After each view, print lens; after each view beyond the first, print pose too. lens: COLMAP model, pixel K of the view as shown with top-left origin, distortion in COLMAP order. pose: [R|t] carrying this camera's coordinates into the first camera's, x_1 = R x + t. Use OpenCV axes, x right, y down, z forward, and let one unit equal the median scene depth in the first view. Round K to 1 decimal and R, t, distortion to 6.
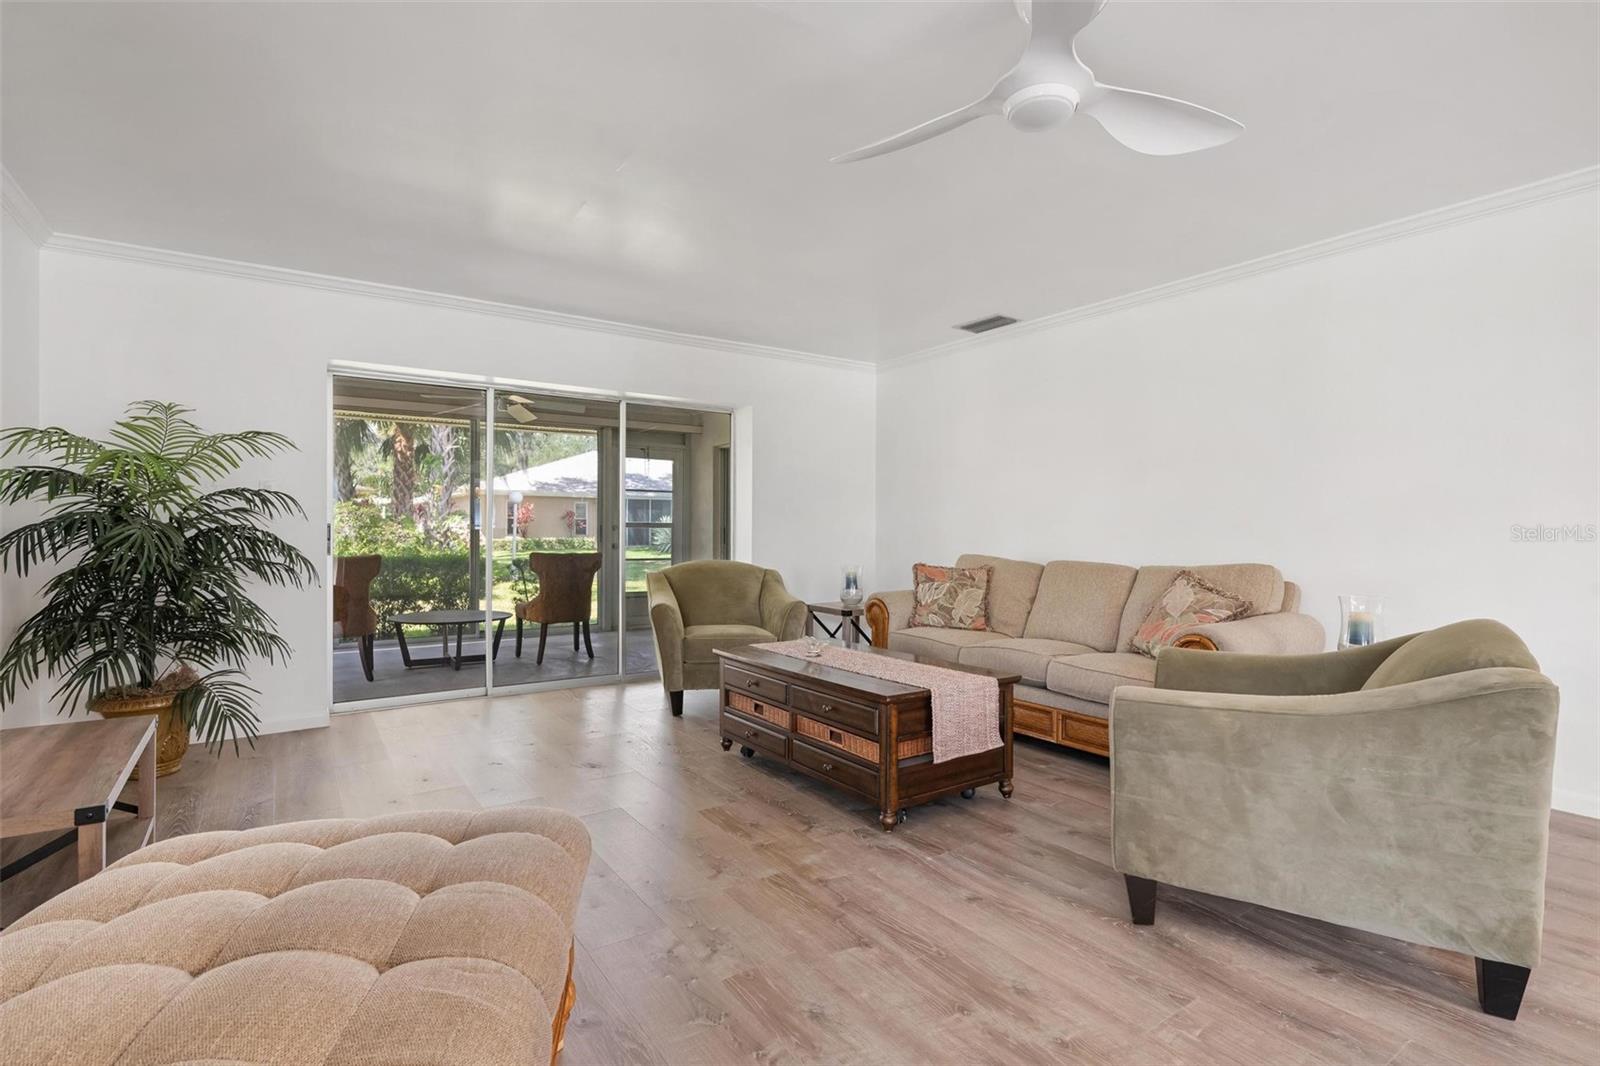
lens RADIAL K [[758.2, 0, 799.5], [0, 758.2, 537.8], [0, 0, 1]] dist [0.001411, 0.000074]
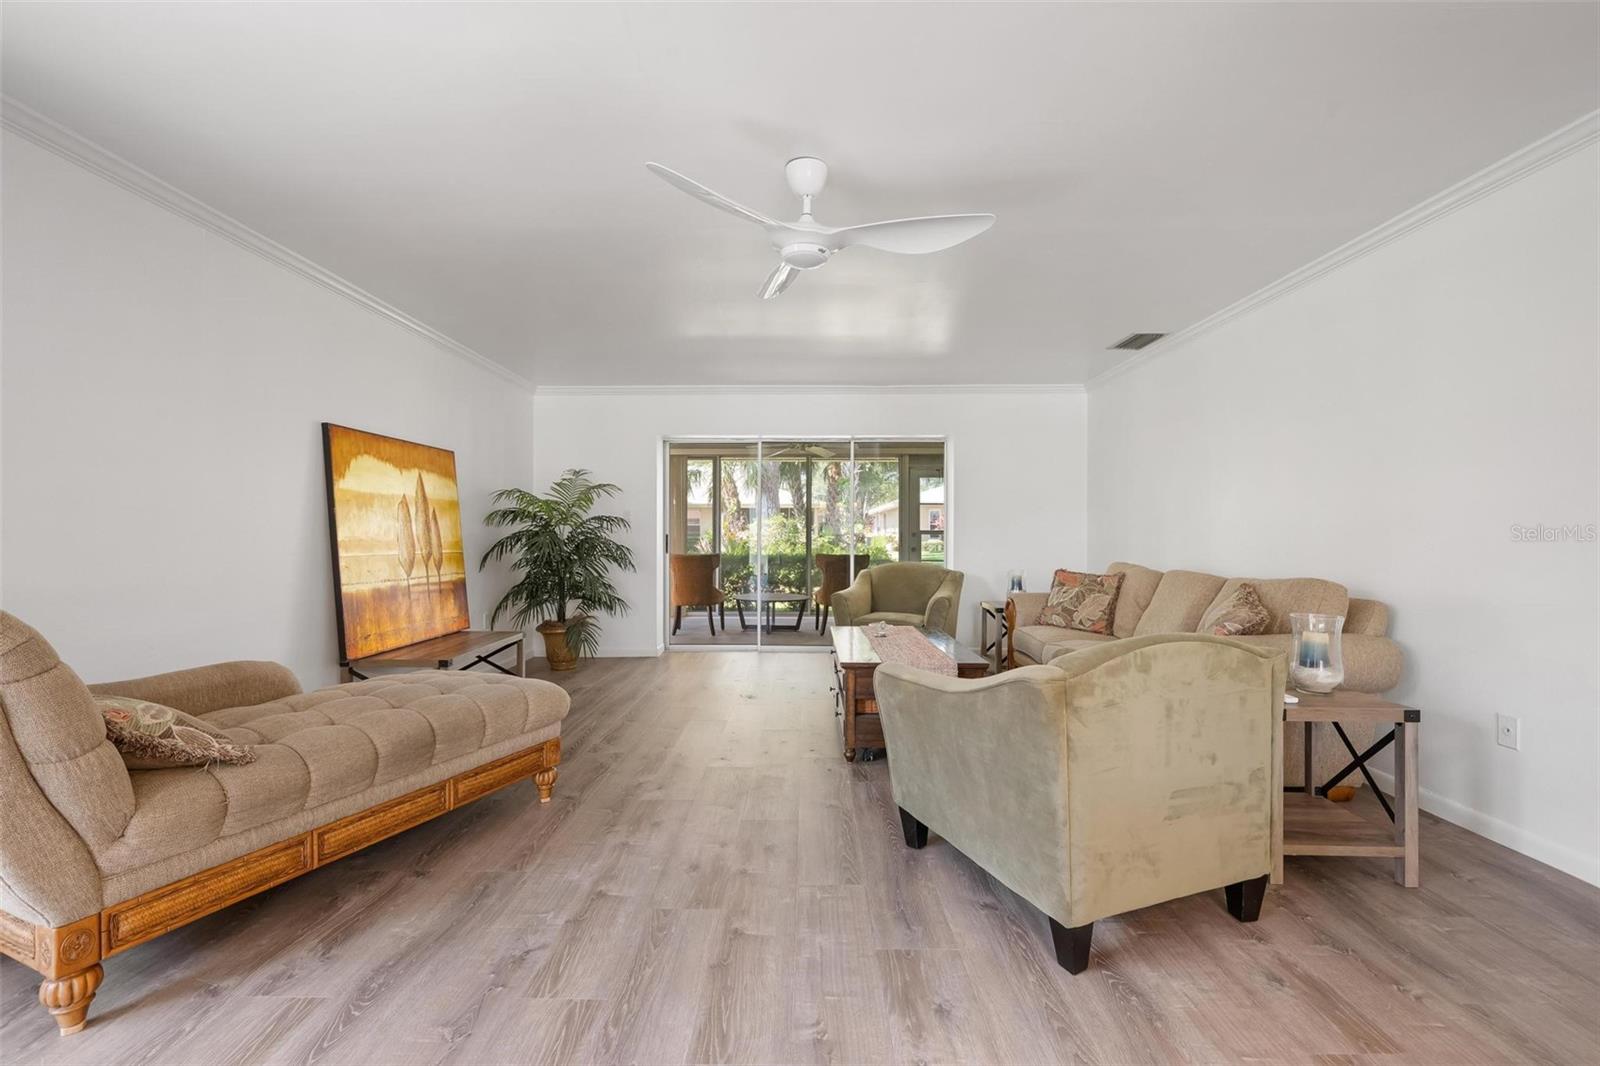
lens RADIAL K [[677.7, 0, 800.0], [0, 677.7, 533.0], [0, 0, 1]] dist [0.000379, 0.000430]
pose [[0.819694, -0.001396, -0.572801, 0.412202], [-0.004707, 0.999947, -0.009172, -0.008134], [0.572783, 0.010215, 0.819643, -0.030171]]
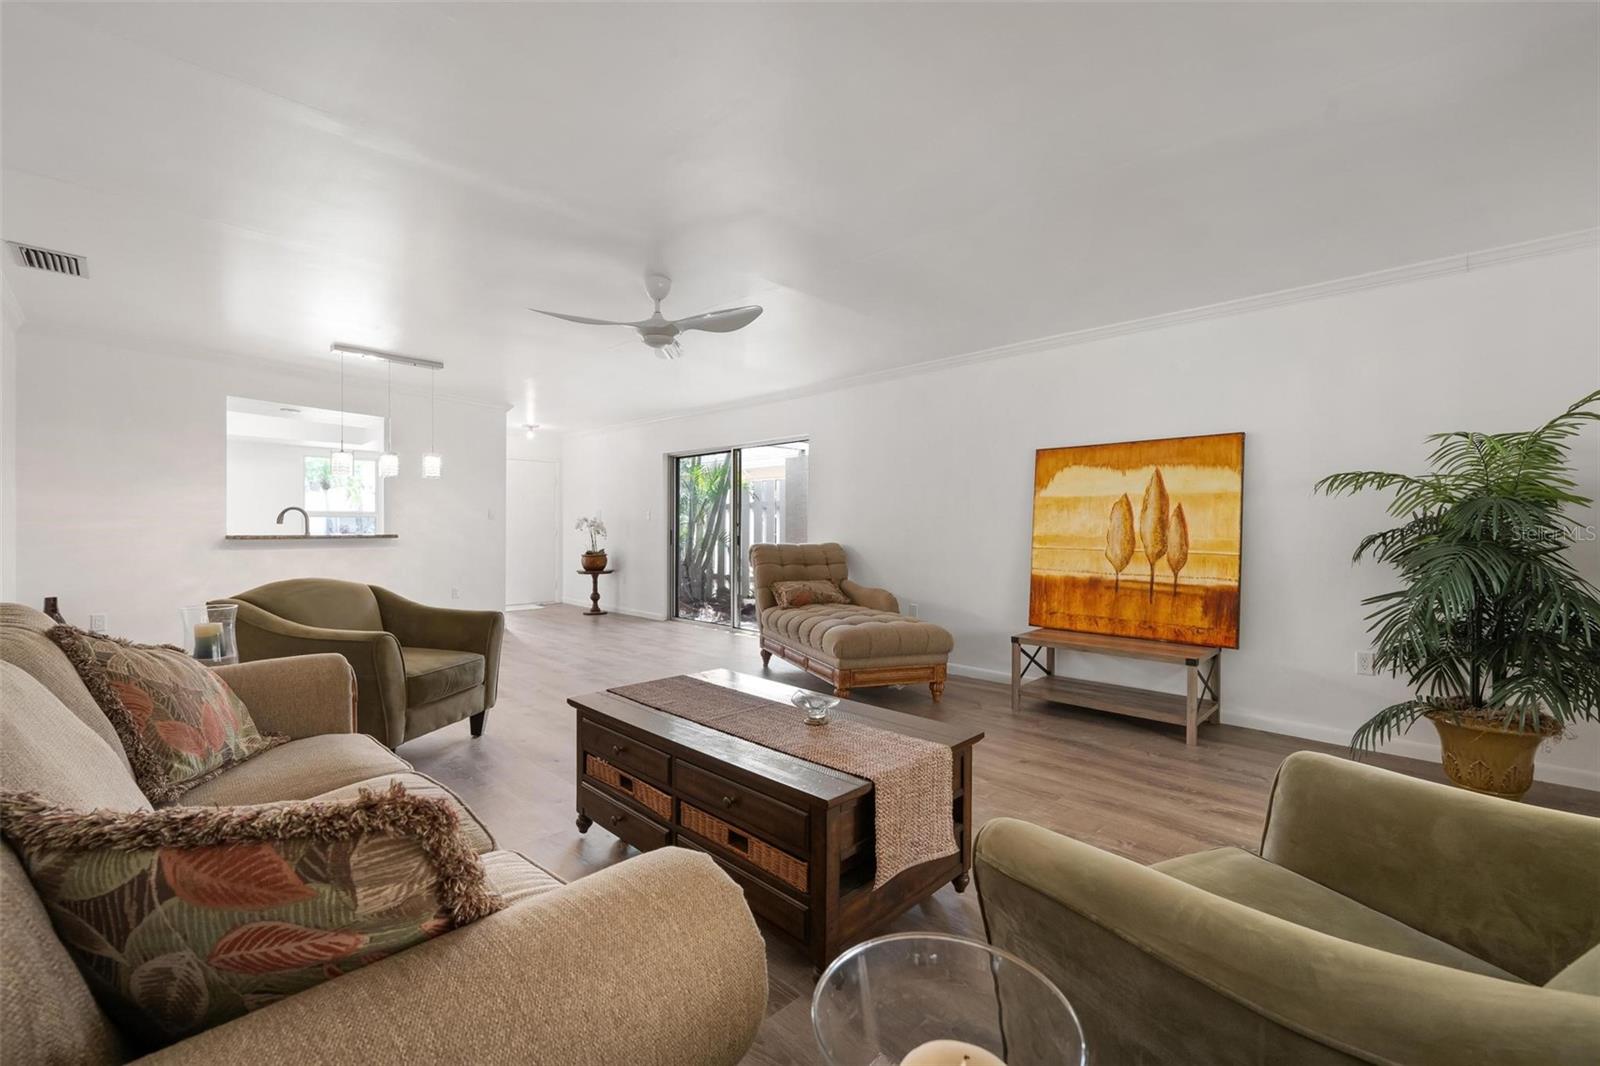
lens RADIAL K [[662.1, 0, 800.0], [0, 662.1, 533.0], [0, 0, 1]] dist [-0.001805, -0.000209]
pose [[-0.981830, -0.004766, -0.189703, 0.108558], [-0.008028, 0.999833, 0.016430, -0.021089], [0.189593, 0.017654, -0.981704, 1.148387]]
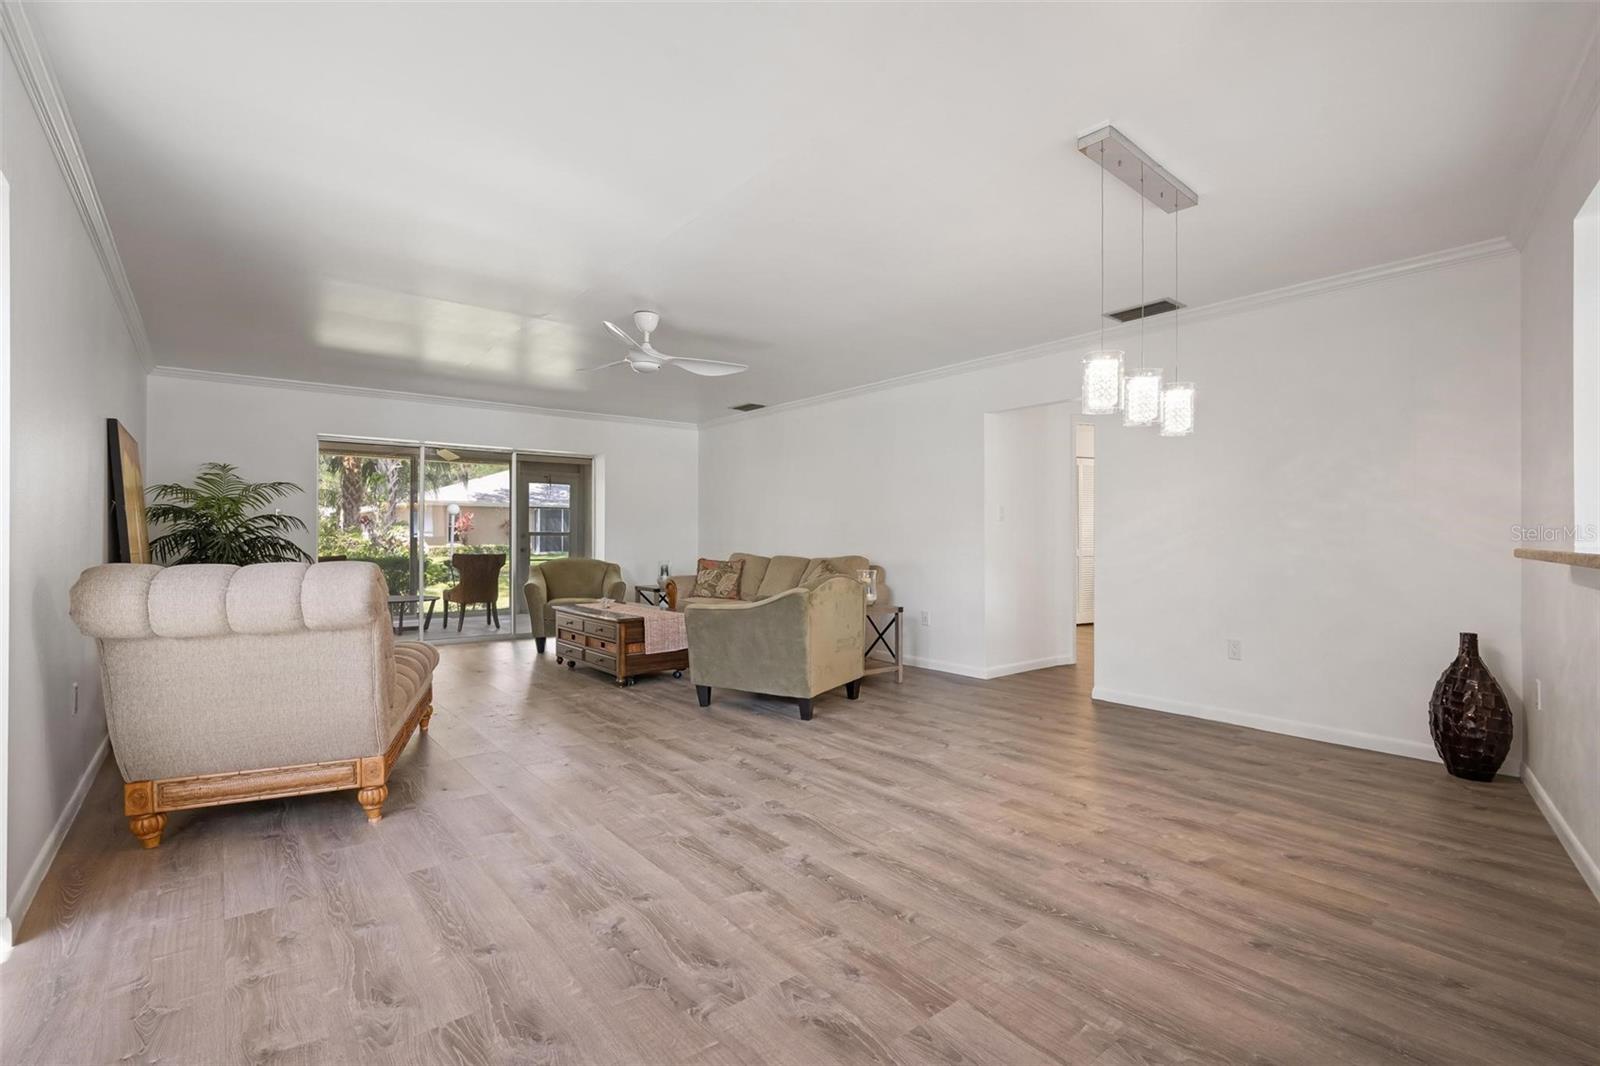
lens RADIAL K [[736.9, 0, 800.0], [0, 736.9, 529.3], [0, 0, 1]] dist [0.006354, 0.000369]
pose [[0.997373, -0.001915, 0.072410, 0.250512], [0.003383, 0.999791, -0.020164, 0.004530], [-0.072356, 0.020356, 0.997171, -0.555429]]
